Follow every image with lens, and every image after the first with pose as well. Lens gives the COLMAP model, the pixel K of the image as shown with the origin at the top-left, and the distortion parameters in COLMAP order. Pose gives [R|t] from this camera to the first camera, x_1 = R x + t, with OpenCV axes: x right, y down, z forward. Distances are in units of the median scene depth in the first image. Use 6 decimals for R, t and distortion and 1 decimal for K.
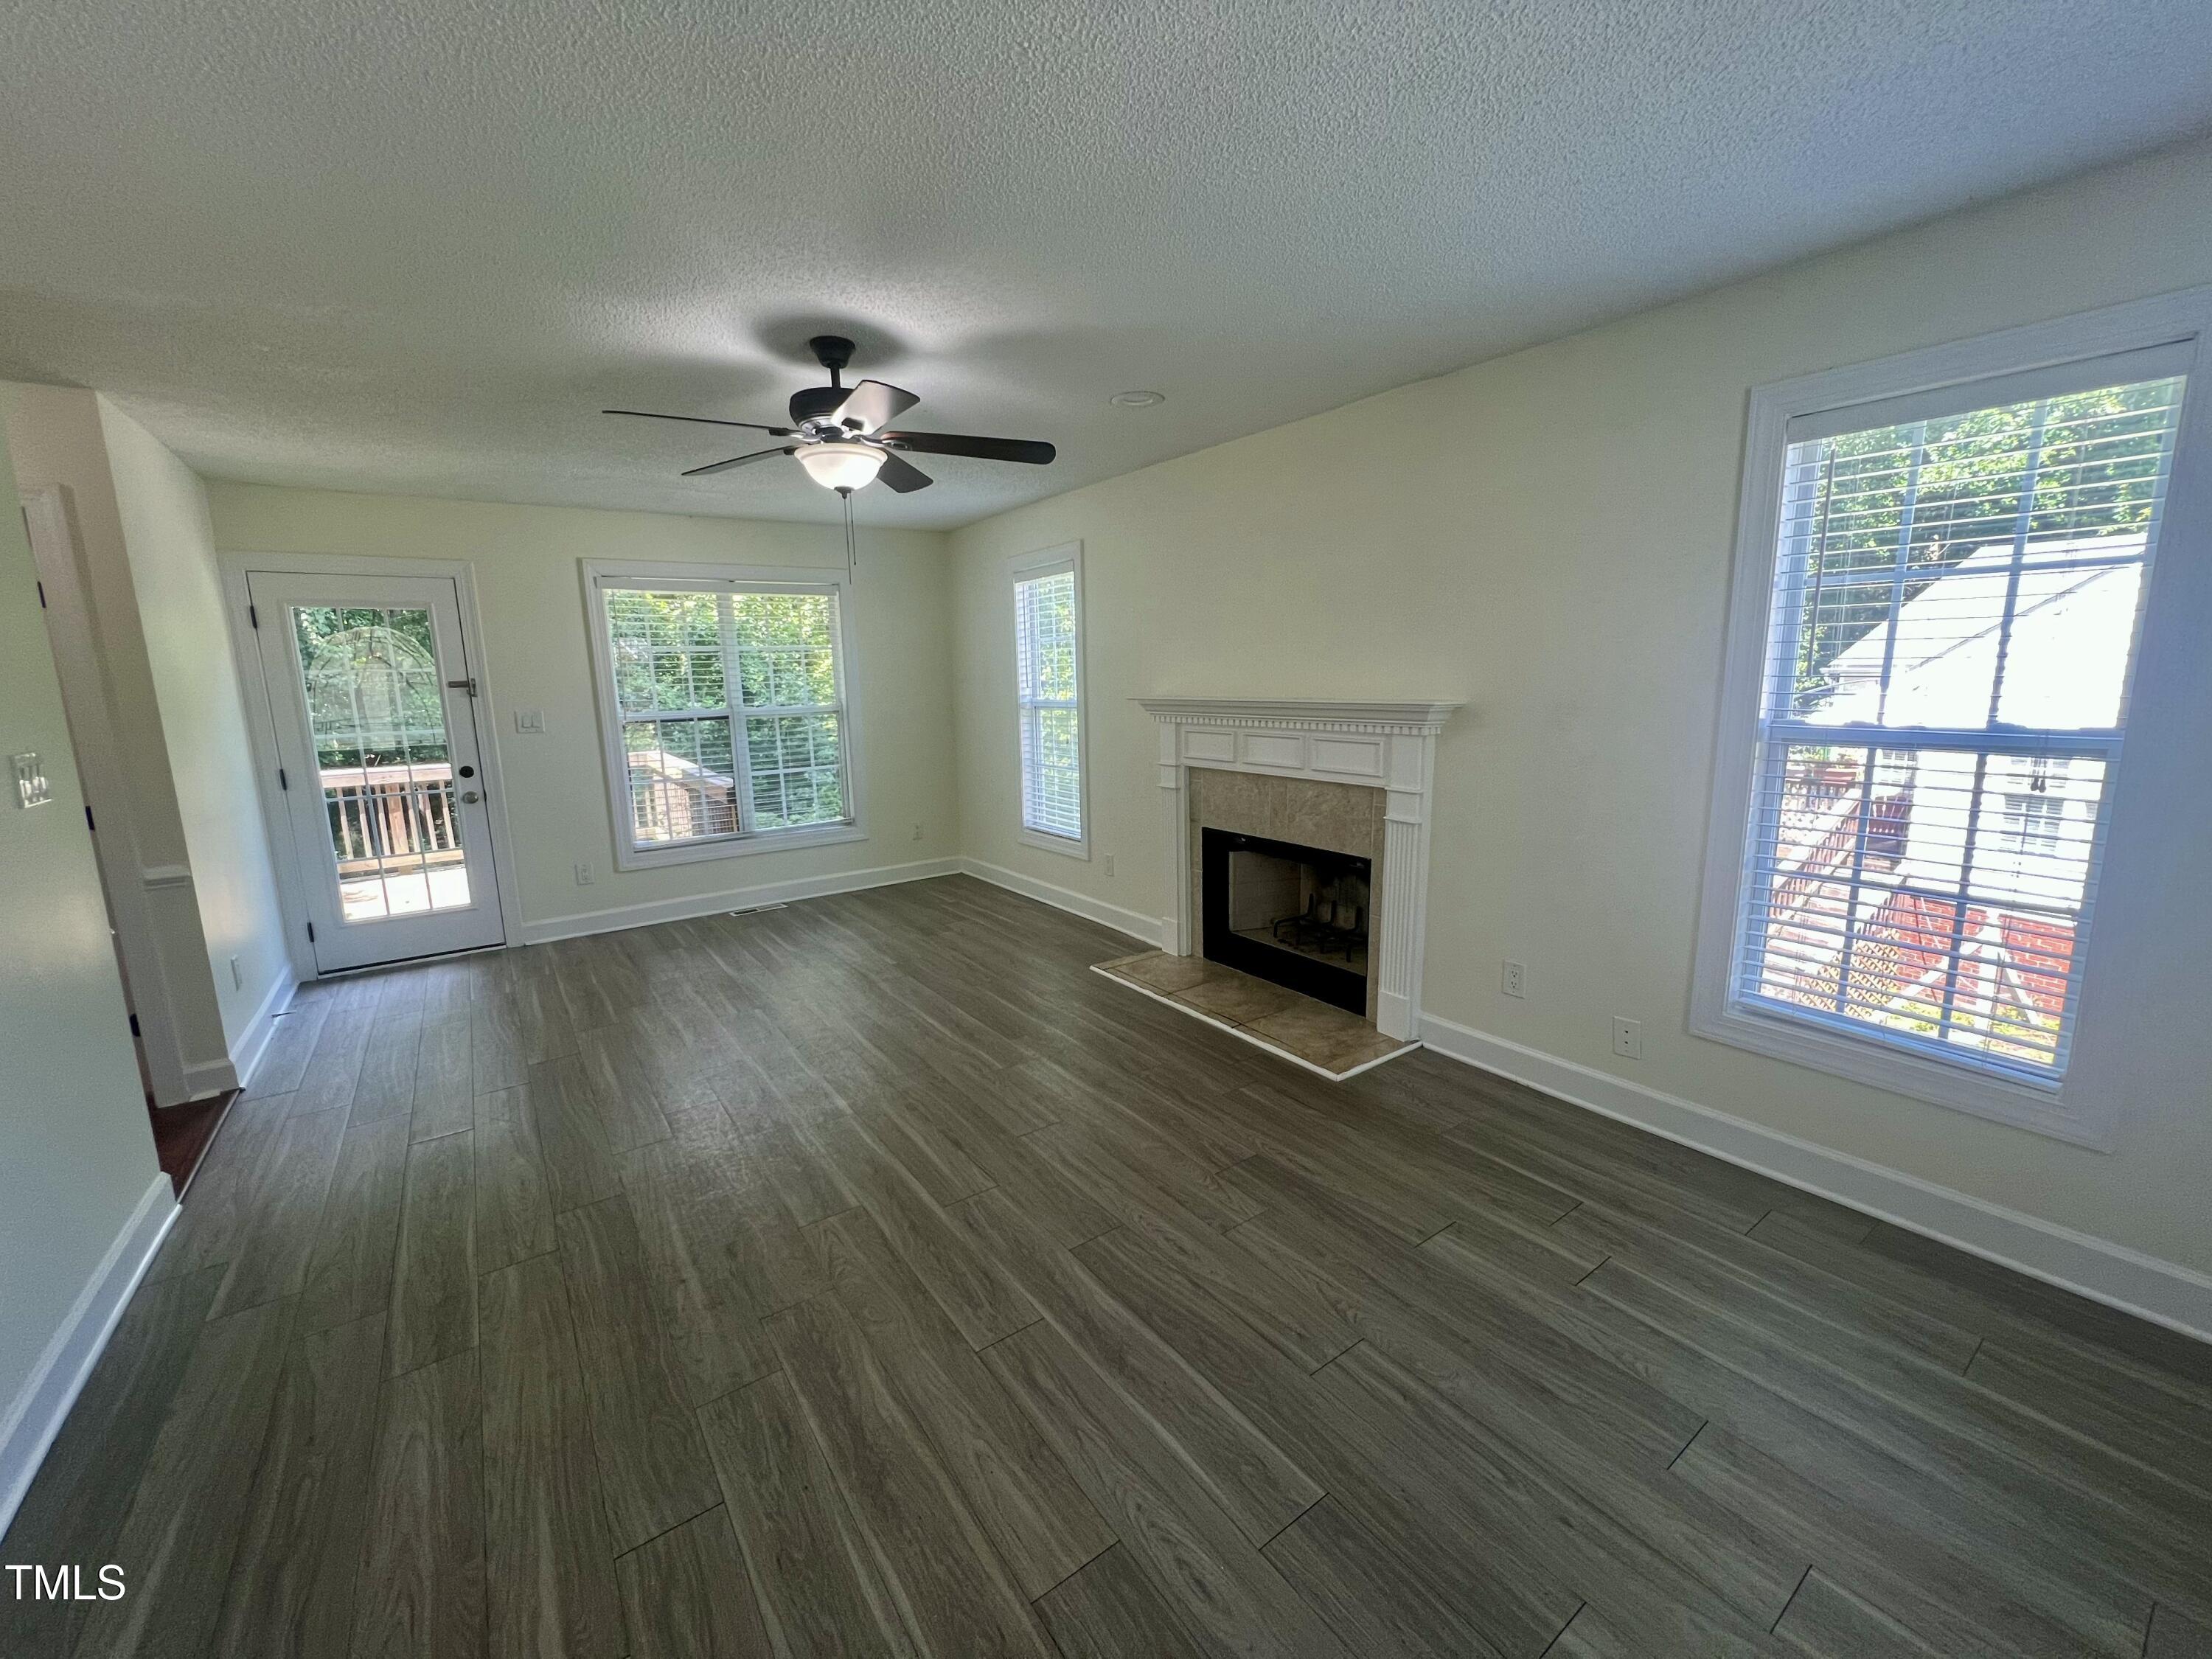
lens RADIAL K [[886.6, 0, 1101.6], [0, 886.6, 823.8], [0, 0, 1]] dist [-0.001723, 0.000749]
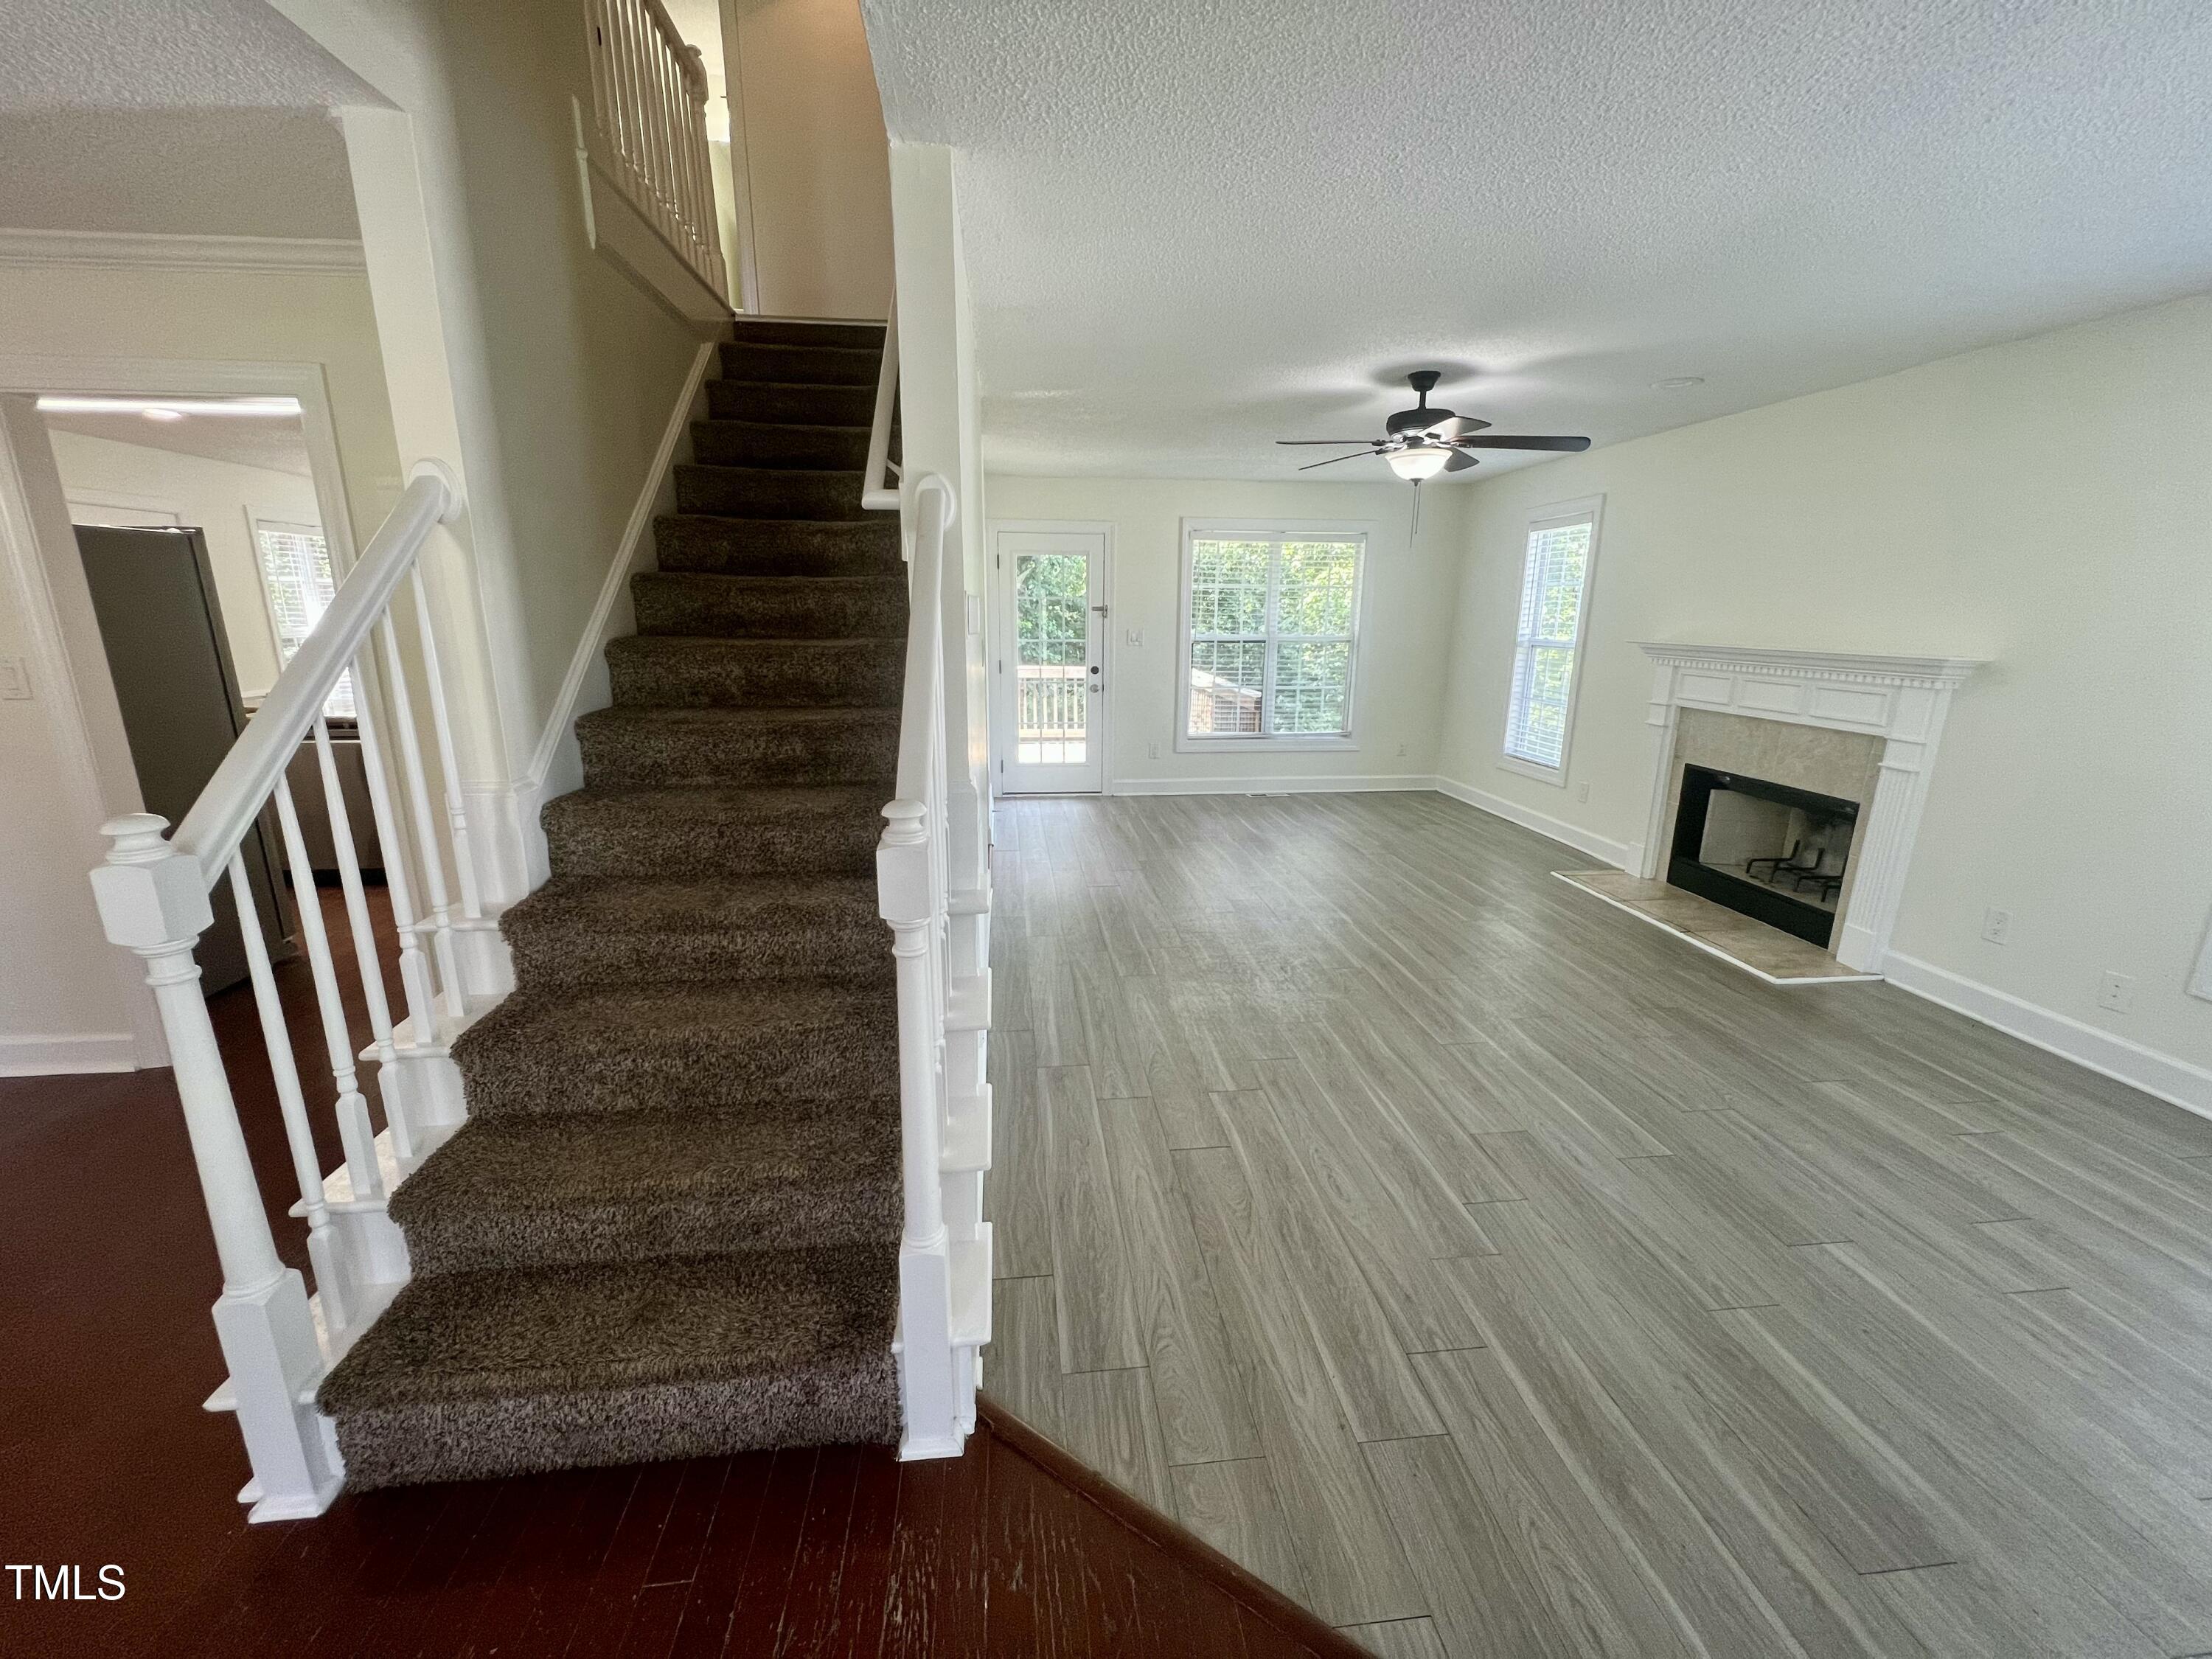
lens RADIAL K [[886.6, 0, 1101.6], [0, 886.6, 823.8], [0, 0, 1]] dist [-0.001723, 0.000749]
pose [[0.872431, 0.145787, -0.466486, 0.005964], [-0.111545, 0.988678, 0.100371, 0.050722], [0.475837, -0.035532, 0.878815, -0.324476]]
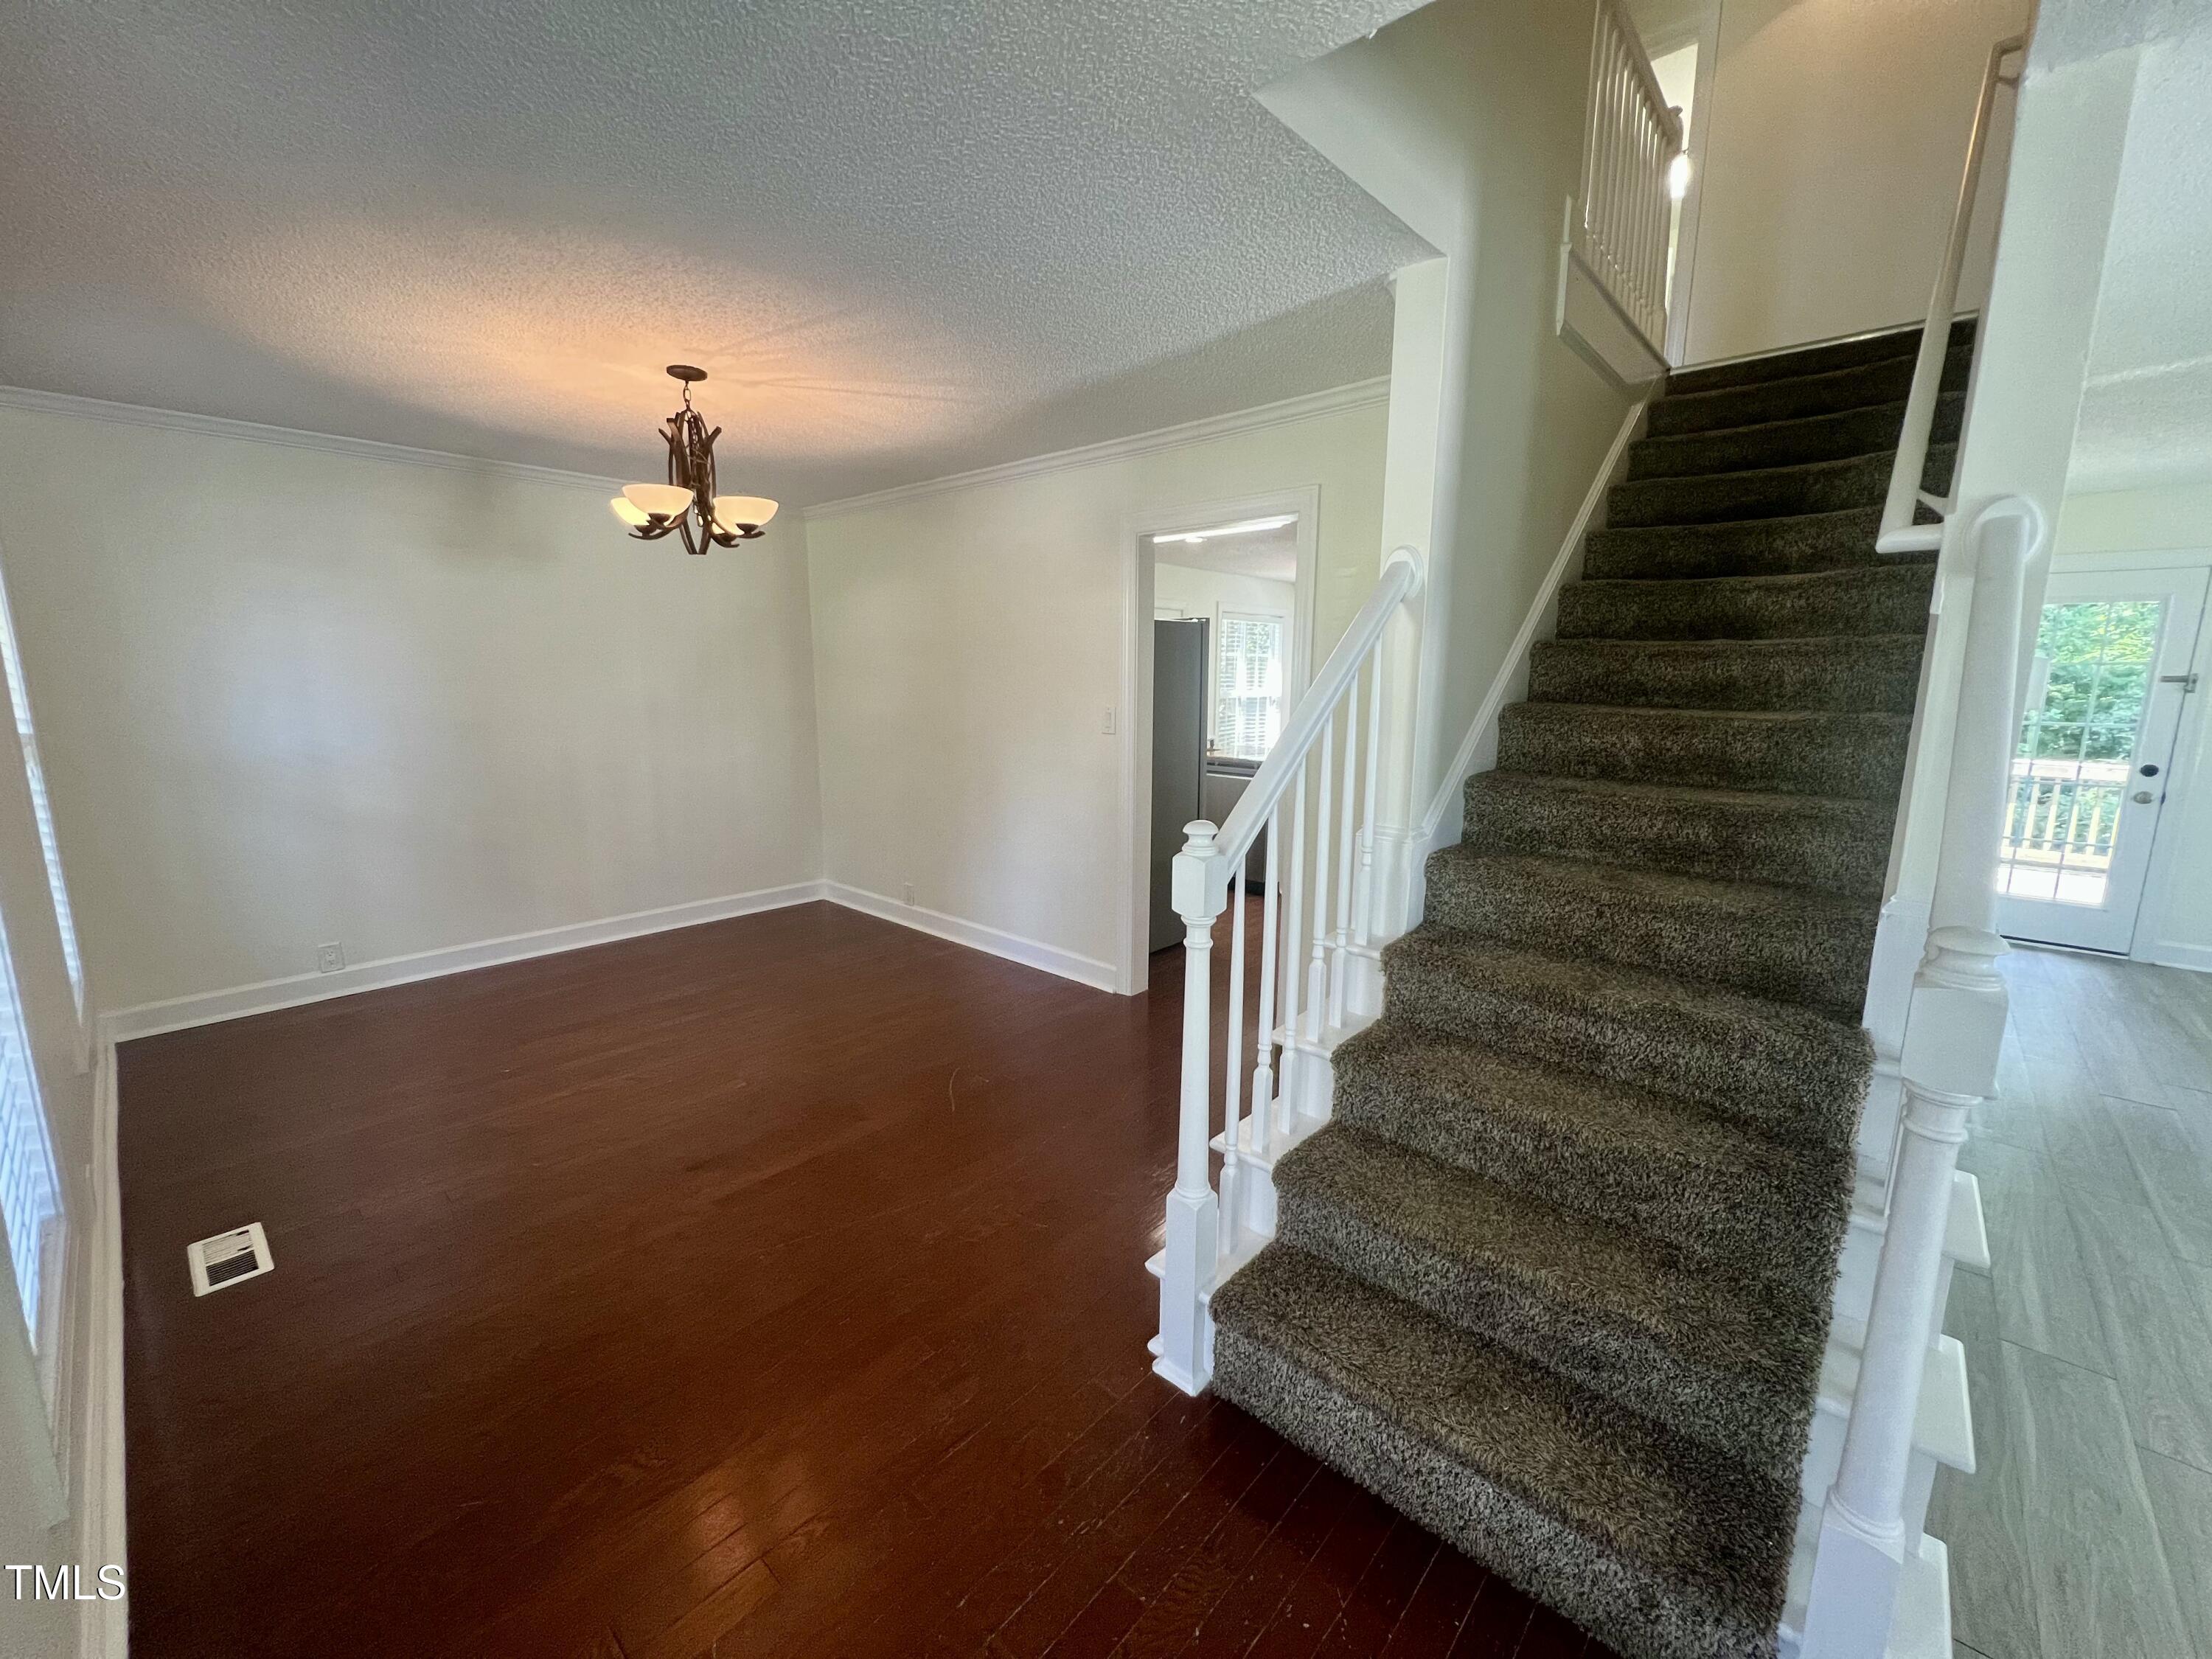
lens RADIAL K [[886.6, 0, 1101.6], [0, 886.6, 823.8], [0, 0, 1]] dist [-0.001723, 0.000749]
pose [[0.212670, 0.191651, -0.958145, -0.036847], [-0.178919, 0.971636, 0.154636, 0.060442], [0.960604, 0.138544, 0.240928, -0.360188]]
